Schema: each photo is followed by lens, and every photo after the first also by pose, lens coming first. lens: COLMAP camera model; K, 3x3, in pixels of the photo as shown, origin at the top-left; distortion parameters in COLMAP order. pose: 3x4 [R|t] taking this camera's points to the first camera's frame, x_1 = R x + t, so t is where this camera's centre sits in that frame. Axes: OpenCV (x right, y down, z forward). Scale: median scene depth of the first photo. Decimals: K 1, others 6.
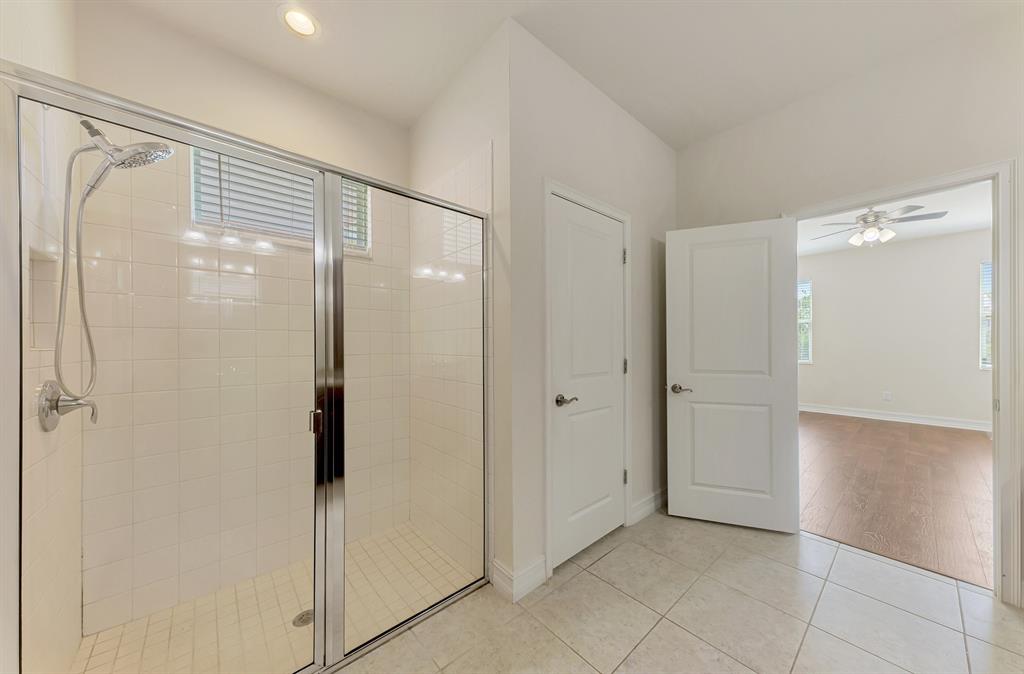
lens RADIAL K [[341.4, 0, 516.2], [0, 341.4, 344.4], [0, 0, 1]] dist [0.002086, 0.000155]
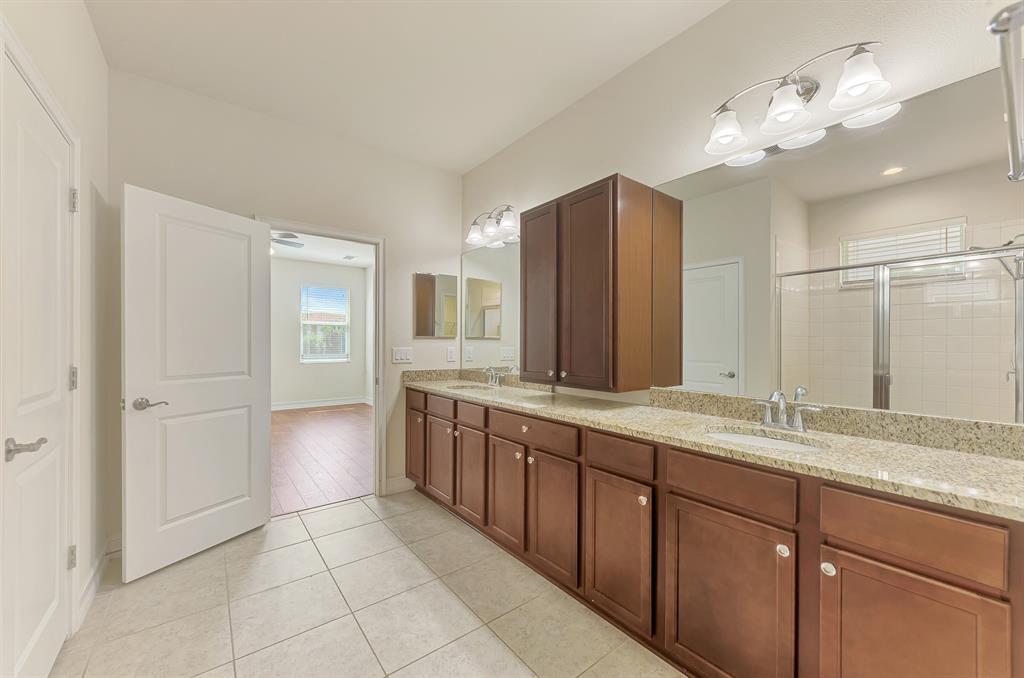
lens RADIAL K [[390.9, 0, 515.0], [0, 390.9, 342.5], [0, 0, 1]] dist [-0.000471, -0.000112]
pose [[0.065618, 0.008122, 0.997812, -0.337354], [-0.006262, 0.999951, -0.007727, -0.001477], [-0.997825, -0.005741, 0.065665, 0.153304]]
